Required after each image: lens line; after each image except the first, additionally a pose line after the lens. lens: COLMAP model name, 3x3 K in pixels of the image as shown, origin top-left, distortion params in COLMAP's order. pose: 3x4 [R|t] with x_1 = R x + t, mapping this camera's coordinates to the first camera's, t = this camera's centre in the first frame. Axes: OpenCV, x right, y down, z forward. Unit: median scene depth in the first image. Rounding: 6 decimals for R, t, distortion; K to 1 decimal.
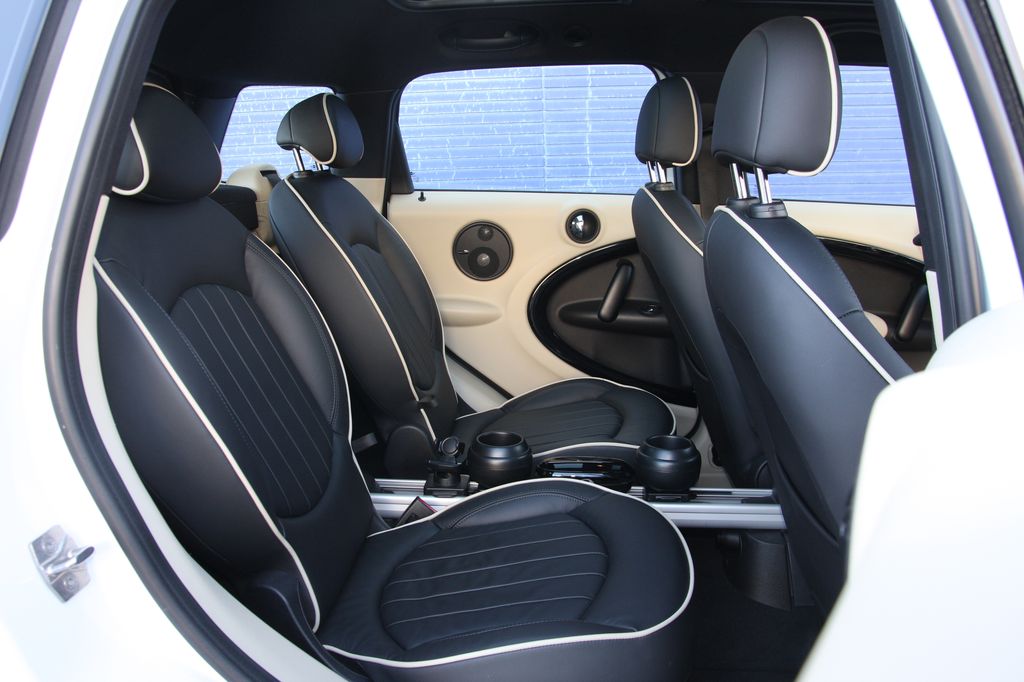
lens RADIAL K [[771.3, 0, 506.6], [0, 771.3, 348.5], [0, 0, 1]] dist [-0.136248, 0.102202]
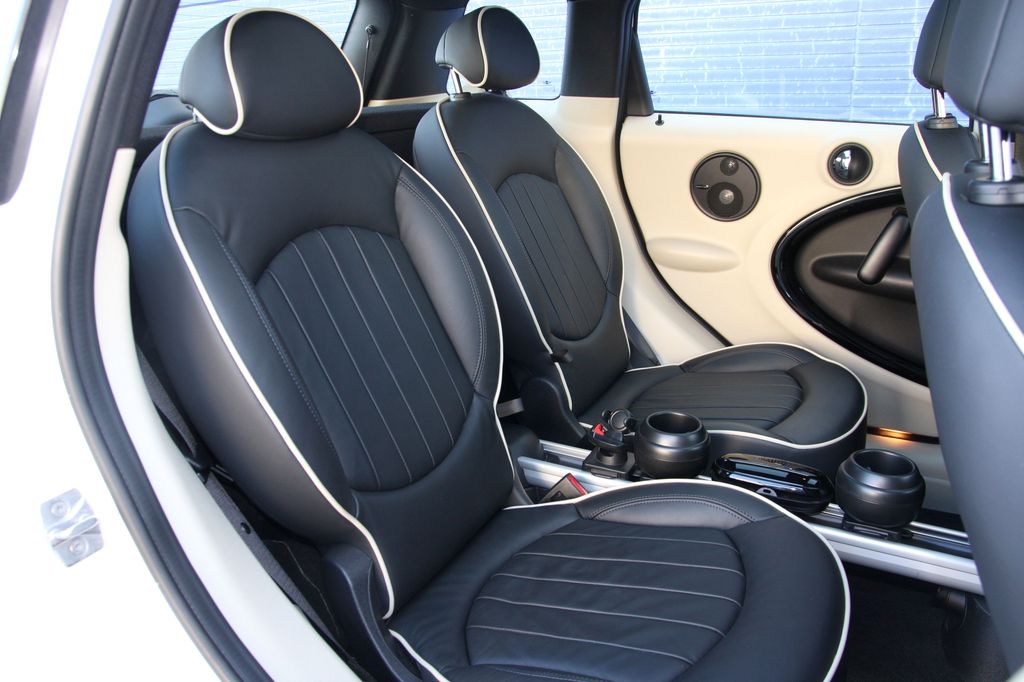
lens RADIAL K [[771.3, 0, 506.6], [0, 771.3, 348.5], [0, 0, 1]] dist [-0.136248, 0.102202]
pose [[0.914178, 0.130497, -0.383731, 0.096346], [-0.083069, 0.986978, 0.137746, -0.045502], [0.396710, -0.094048, 0.913114, 0.115018]]
